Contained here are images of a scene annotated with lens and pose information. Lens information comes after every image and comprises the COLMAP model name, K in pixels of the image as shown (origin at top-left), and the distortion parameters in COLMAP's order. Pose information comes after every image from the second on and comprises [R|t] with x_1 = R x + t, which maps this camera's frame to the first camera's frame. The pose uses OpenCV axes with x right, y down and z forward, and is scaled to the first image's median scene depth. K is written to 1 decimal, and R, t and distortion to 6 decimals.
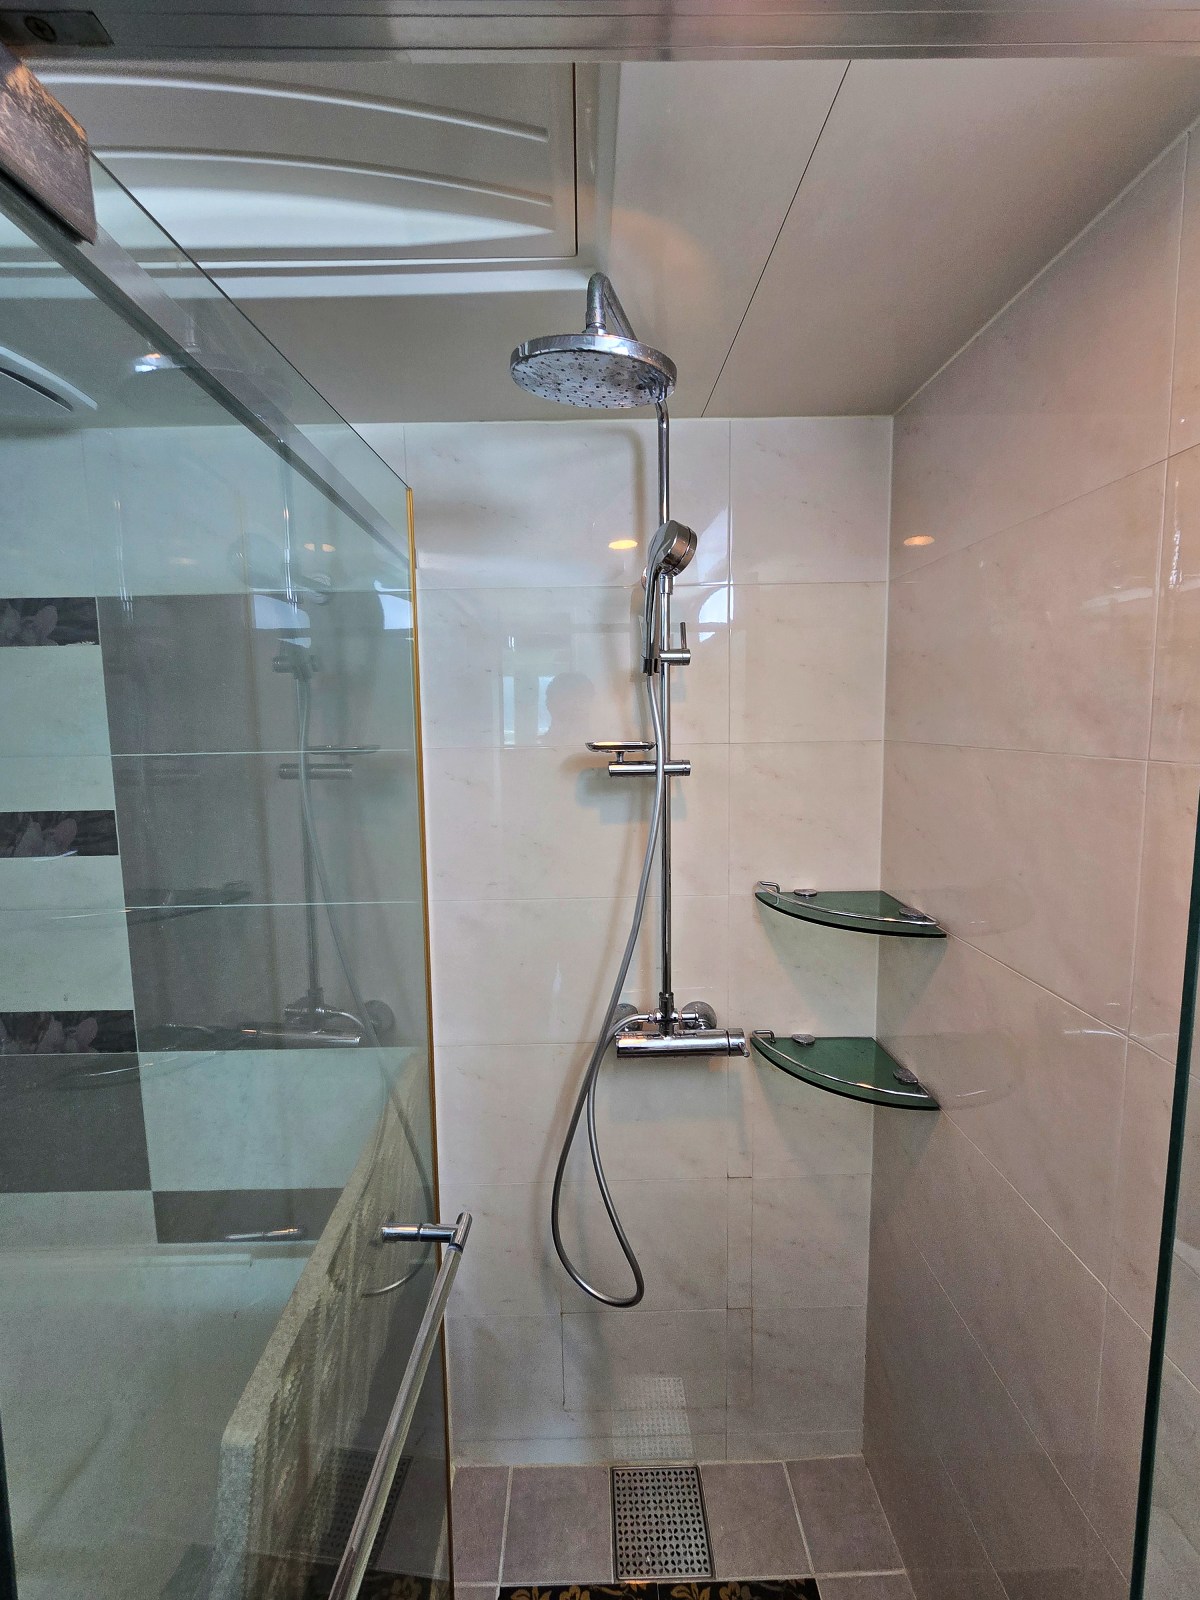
lens RADIAL K [[658.5, 0, 596.9], [0, 658.5, 793.5], [0, 0, 1]] dist [-0.001953, -0.000398]
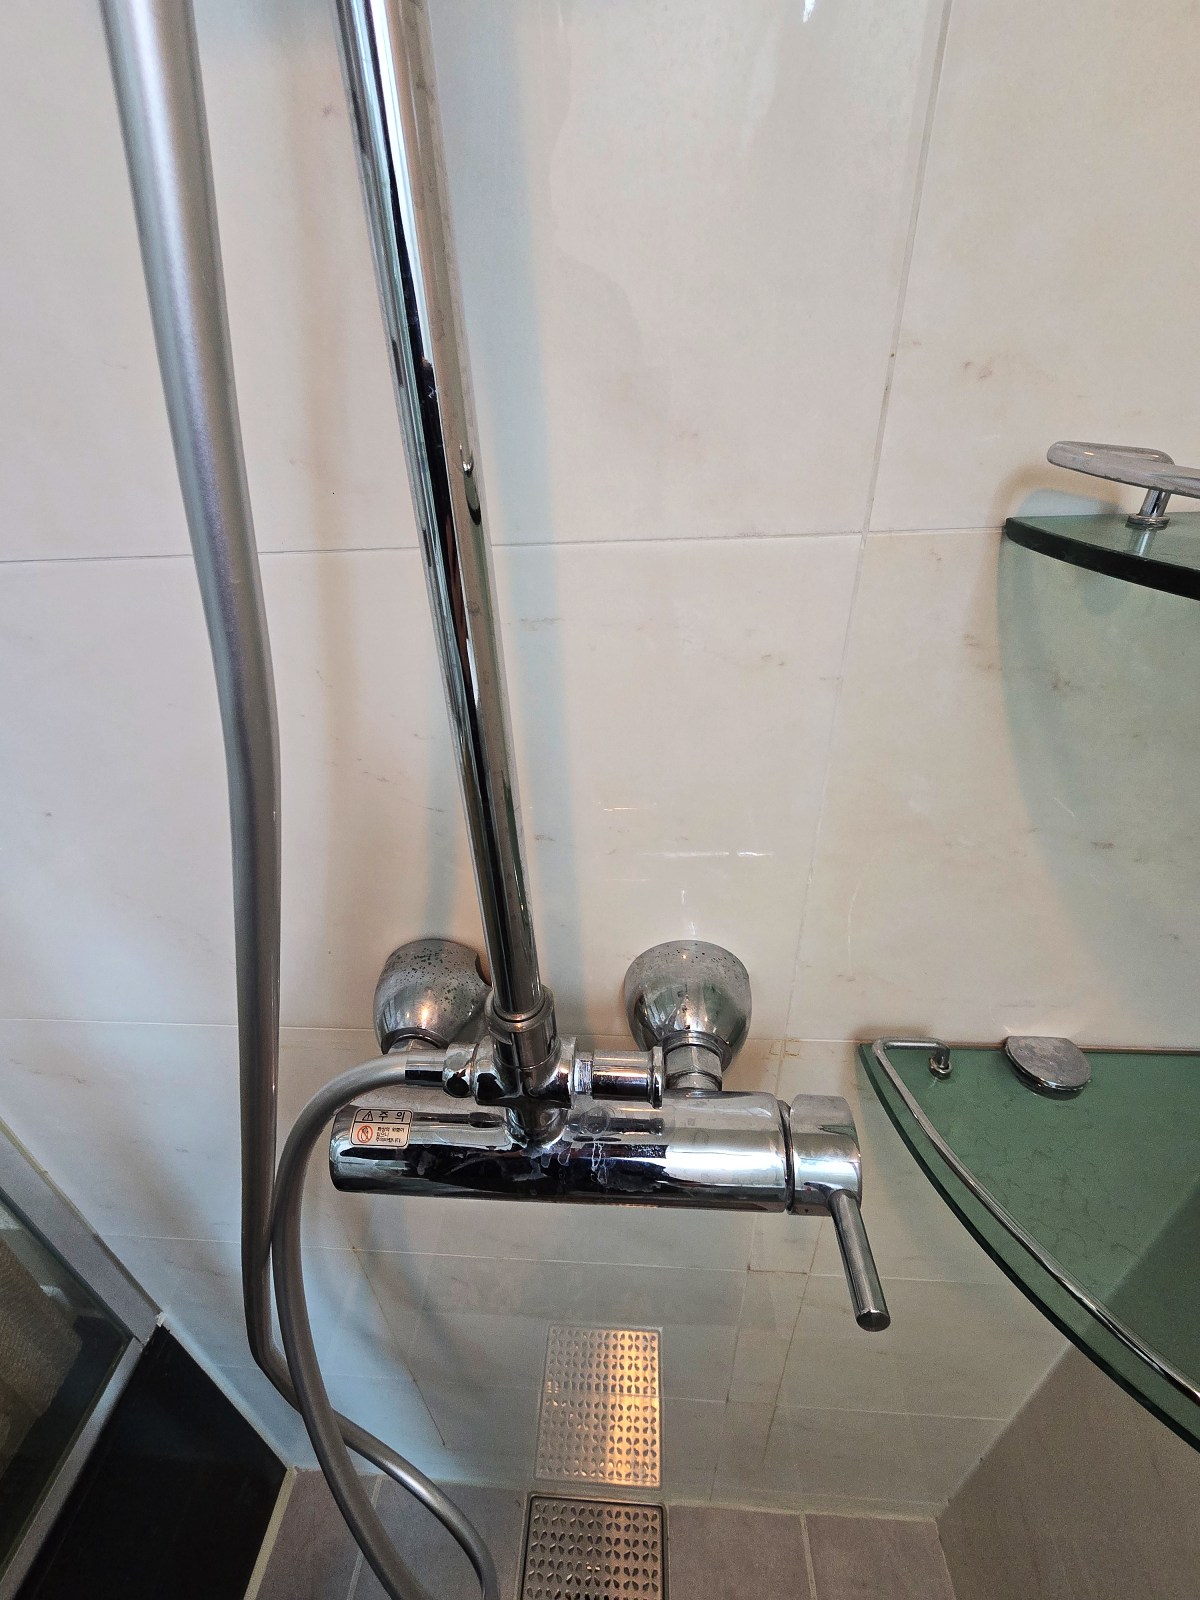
lens RADIAL K [[658.5, 0, 596.9], [0, 658.5, 793.5], [0, 0, 1]] dist [-0.001953, -0.000398]
pose [[0.996529, 0.021765, -0.080353, 0.127557], [0.014002, 0.907648, 0.419498, 0.132466], [0.082063, -0.419167, 0.904193, 0.724502]]
